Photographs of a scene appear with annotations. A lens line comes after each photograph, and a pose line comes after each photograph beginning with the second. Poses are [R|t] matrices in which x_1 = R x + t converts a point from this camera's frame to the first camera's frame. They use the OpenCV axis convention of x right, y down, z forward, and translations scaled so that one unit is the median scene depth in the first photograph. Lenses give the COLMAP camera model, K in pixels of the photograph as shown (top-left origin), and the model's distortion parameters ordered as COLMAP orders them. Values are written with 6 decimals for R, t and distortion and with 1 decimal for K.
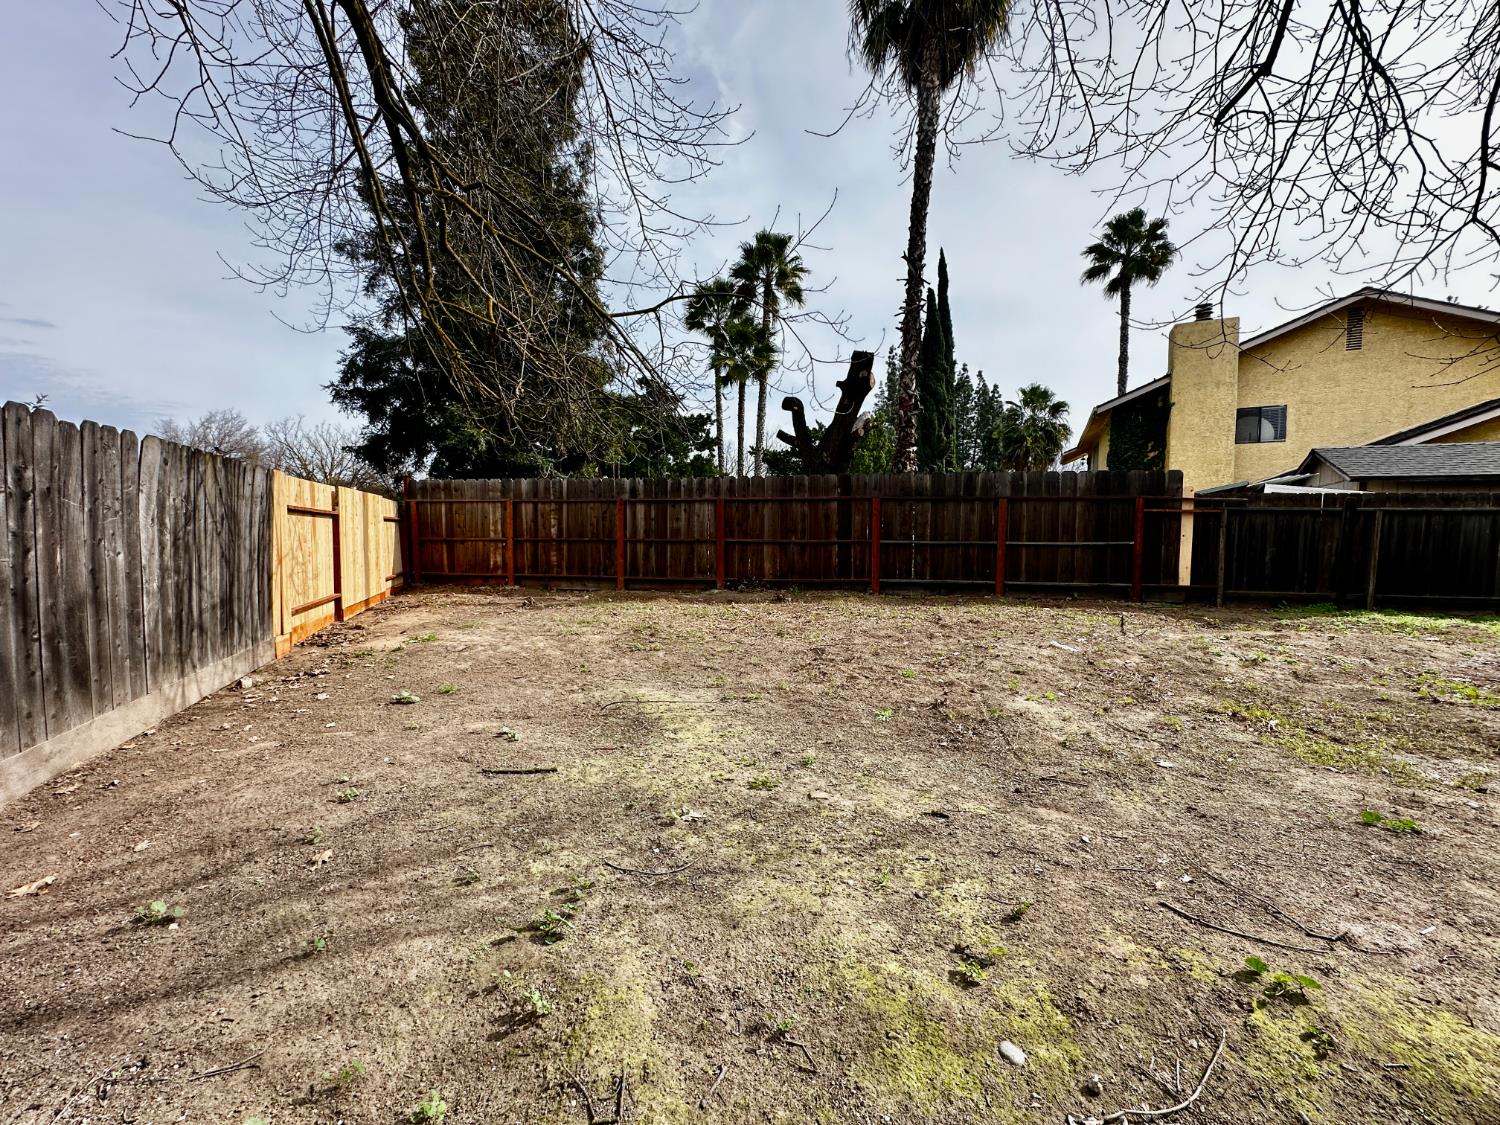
lens RADIAL K [[598.5, 0, 749.1], [0, 598.5, 561.5], [0, 0, 1]] dist [-0.003769, 0.001282]
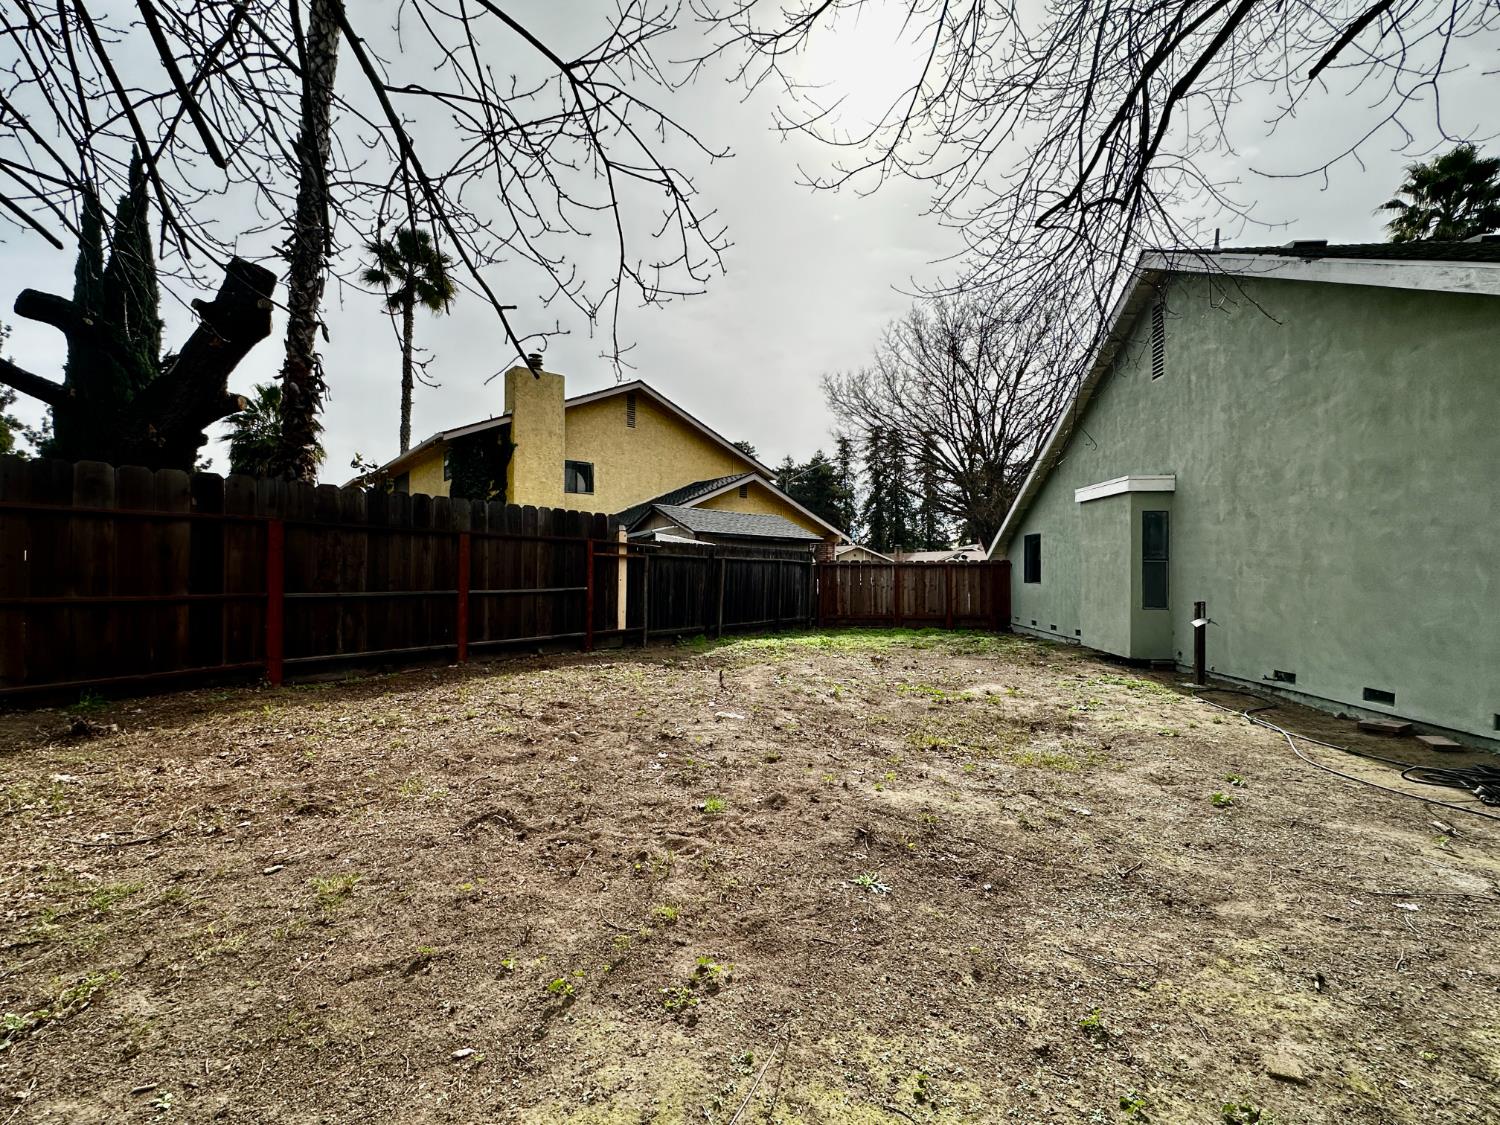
lens RADIAL K [[657.2, 0, 750.1], [0, 657.2, 564.6], [0, 0, 1]] dist [-0.001079, -0.000020]
pose [[0.412534, 0.009575, 0.910892, -0.183833], [0.042819, 0.998636, -0.029890, -0.025508], [-0.909935, 0.051334, 0.411561, 0.323603]]
